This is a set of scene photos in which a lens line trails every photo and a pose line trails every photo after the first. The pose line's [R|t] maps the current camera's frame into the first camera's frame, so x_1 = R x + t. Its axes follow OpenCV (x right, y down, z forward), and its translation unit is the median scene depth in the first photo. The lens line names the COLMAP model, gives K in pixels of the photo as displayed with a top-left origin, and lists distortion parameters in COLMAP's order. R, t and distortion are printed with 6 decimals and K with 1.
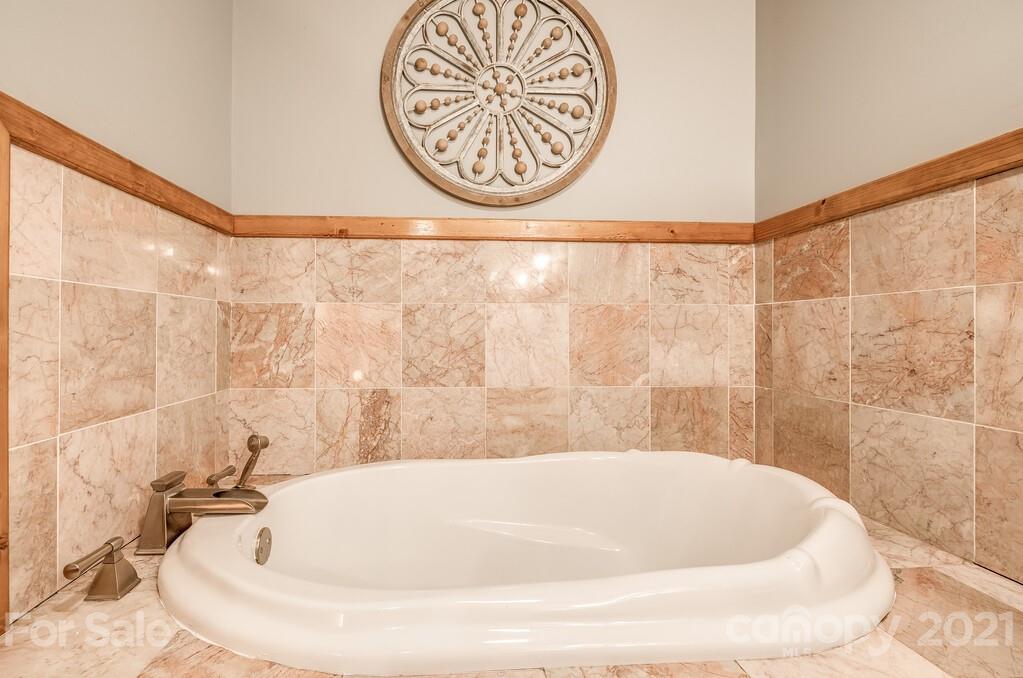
lens RADIAL K [[434.1, 0, 478.8], [0, 434.1, 333.9], [0, 0, 1]] dist [-0.000111, 0.000012]
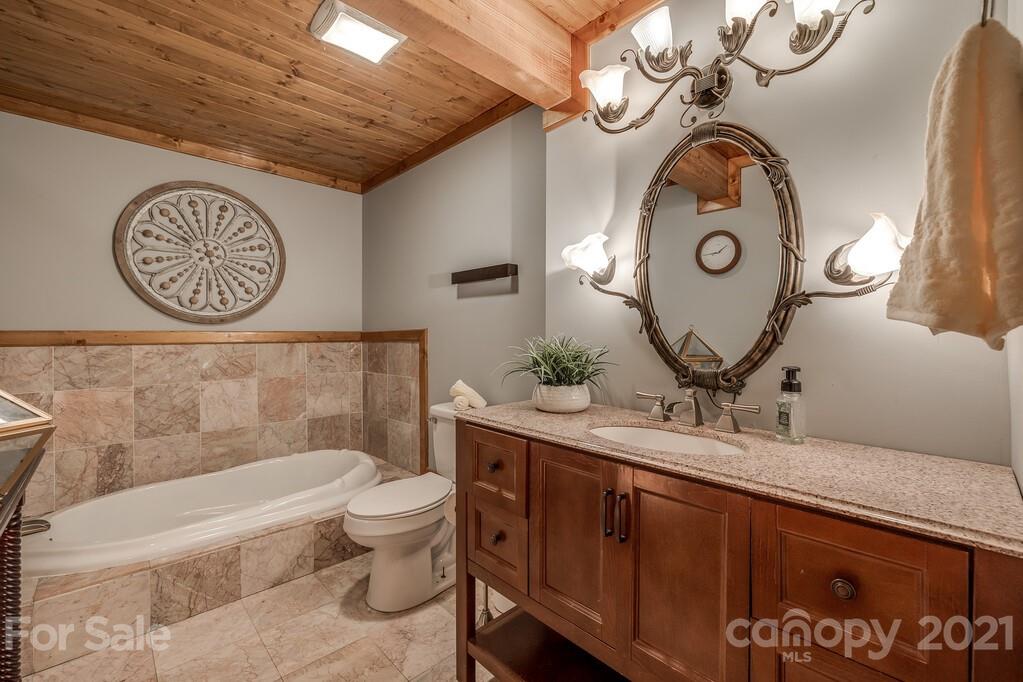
lens RADIAL K [[431.5, 0, 510.2], [0, 431.5, 334.6], [0, 0, 1]] dist [0.001125, 0.000136]
pose [[0.773453, -0.007181, 0.633813, -0.112108], [0.006699, 0.999973, 0.003155, -0.248355], [-0.633818, 0.001806, 0.773480, -1.033831]]
